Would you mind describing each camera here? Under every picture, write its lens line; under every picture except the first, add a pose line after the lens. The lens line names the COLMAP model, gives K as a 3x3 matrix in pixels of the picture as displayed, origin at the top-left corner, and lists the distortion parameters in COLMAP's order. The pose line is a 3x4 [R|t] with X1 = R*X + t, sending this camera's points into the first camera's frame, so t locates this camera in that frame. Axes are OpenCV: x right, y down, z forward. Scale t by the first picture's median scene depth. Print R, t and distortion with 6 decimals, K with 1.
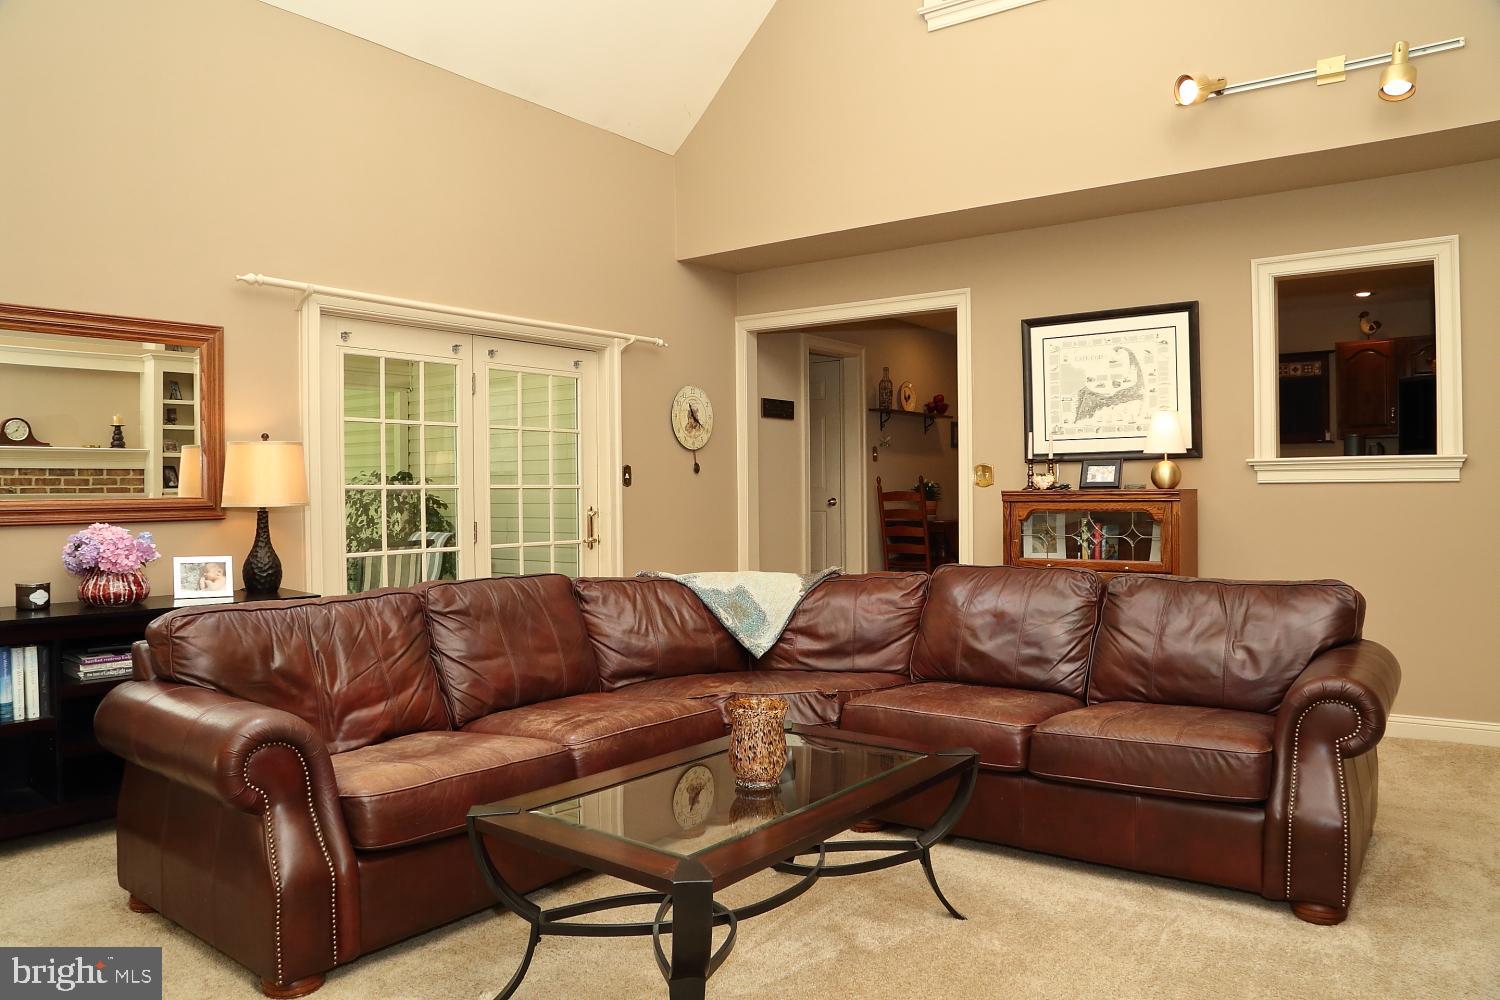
lens RADIAL K [[1019.8, 0, 750.0], [0, 1019.8, 500.0], [0, 0, 1]] dist [-0.125150, 0.069899]
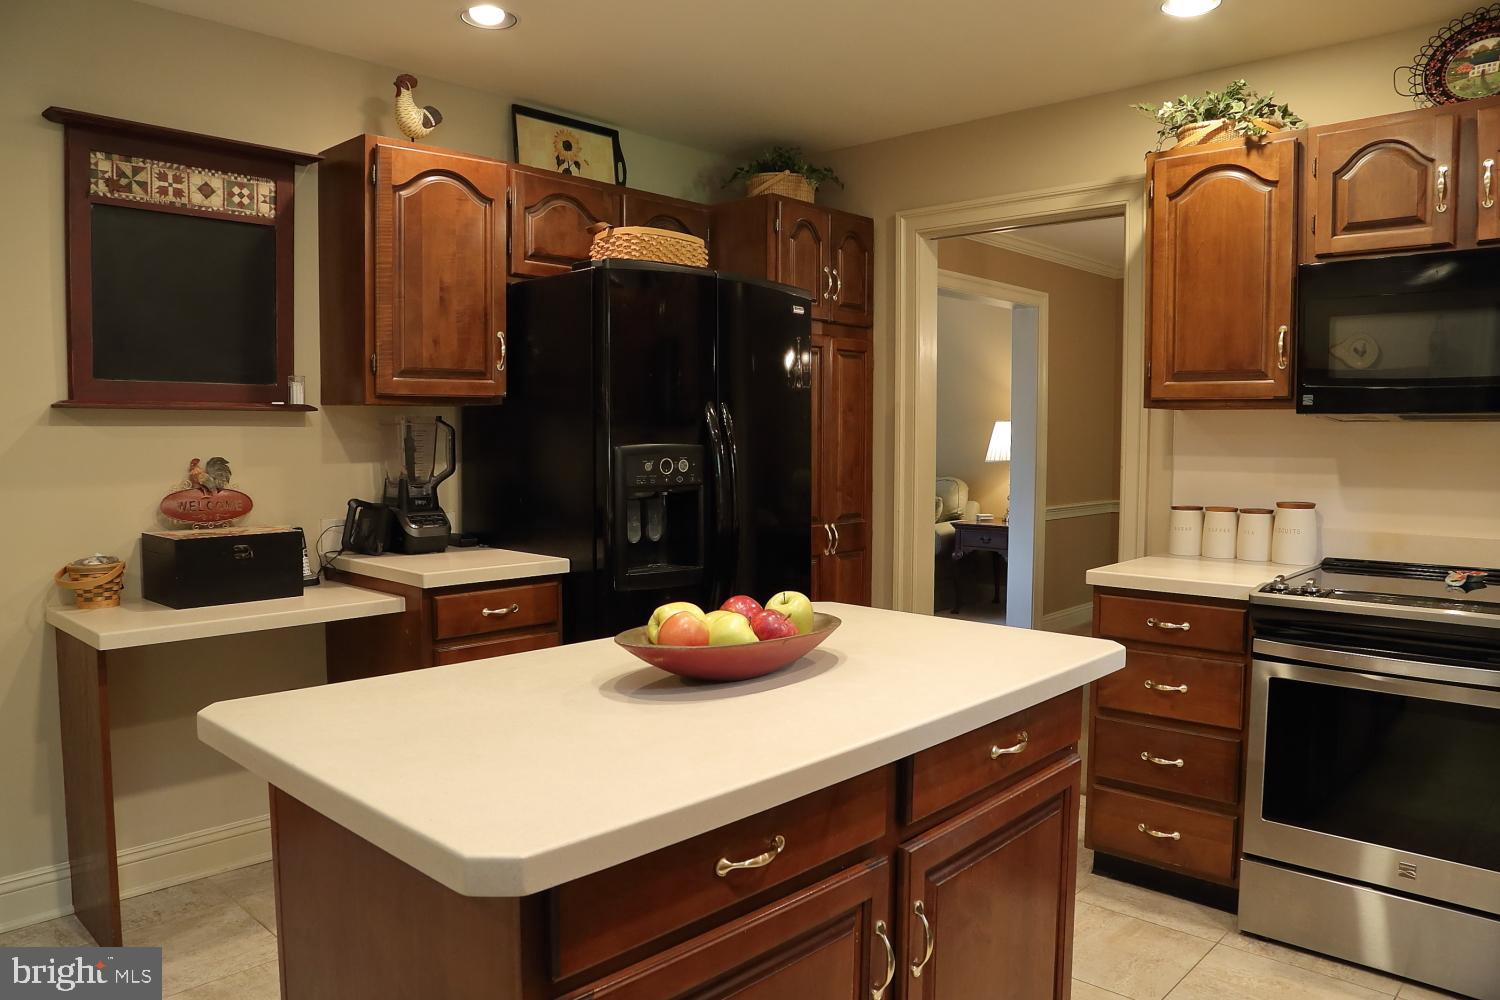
lens RADIAL K [[1051.1, 0, 754.6], [0, 1051.1, 501.0], [0, 0, 1]] dist [-0.121268, 0.070077]
pose [[0.102791, -0.052183, 0.993333, 0.355144], [0.006589, 0.998637, 0.051780, -0.068354], [-0.994681, 0.001222, 0.102995, 1.237572]]
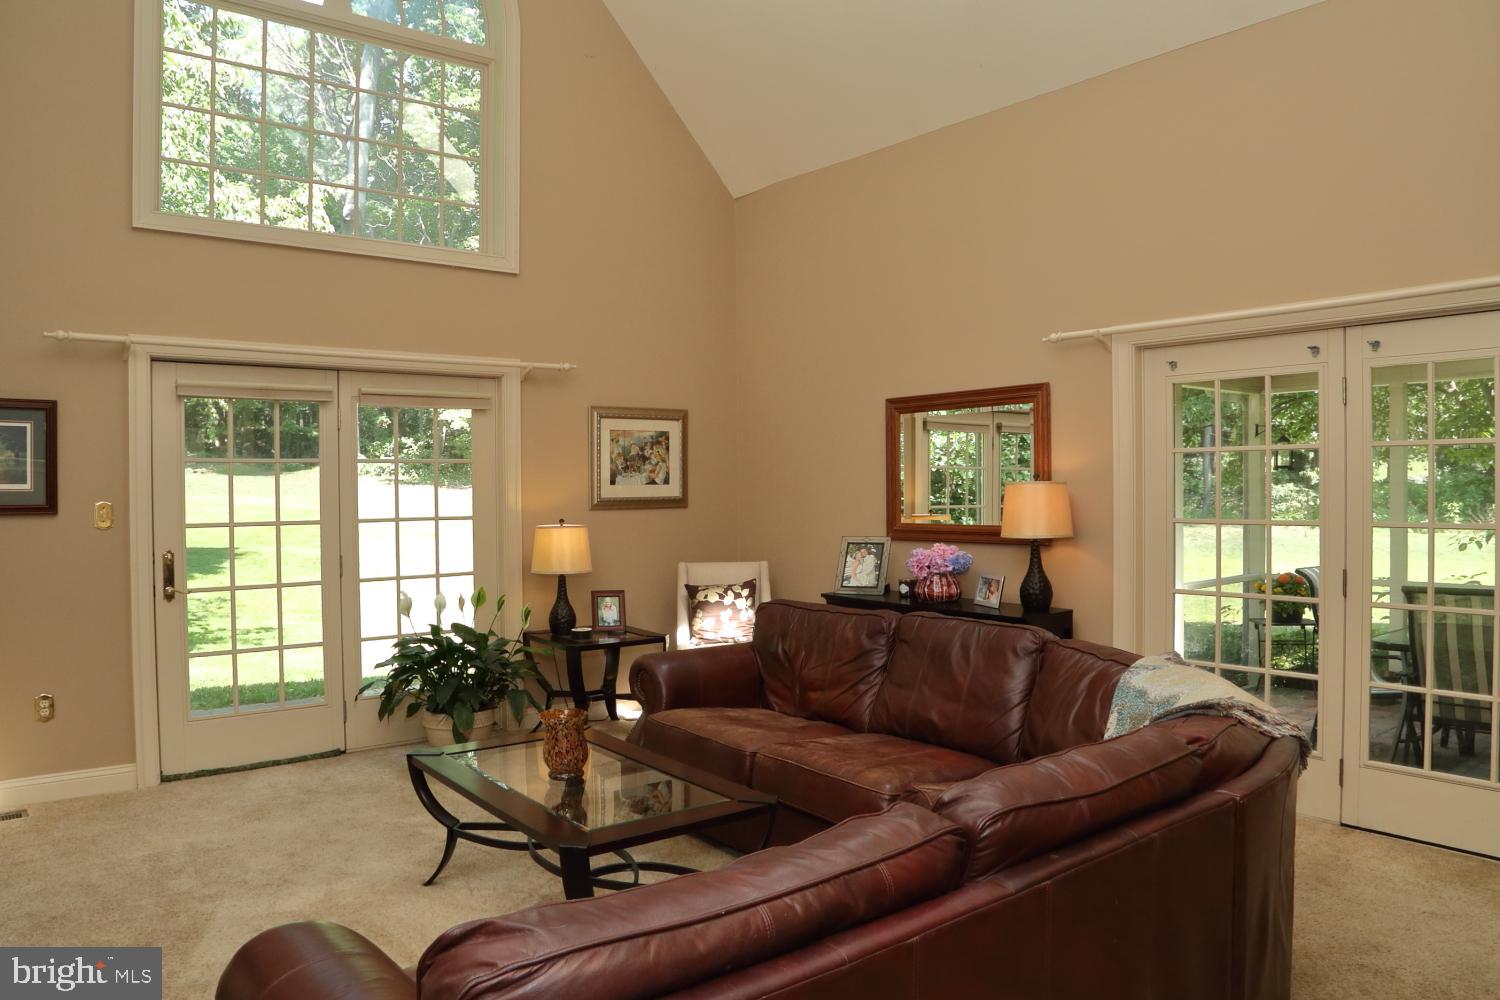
lens RADIAL K [[1051.1, 0, 754.6], [0, 1051.1, 501.0], [0, 0, 1]] dist [-0.121268, 0.070077]
pose [[-0.239795, 0.025609, -0.970486, 0.586307], [-0.002109, 0.999636, 0.026900, -0.052345], [0.970821, 0.008497, -0.239654, 0.749245]]
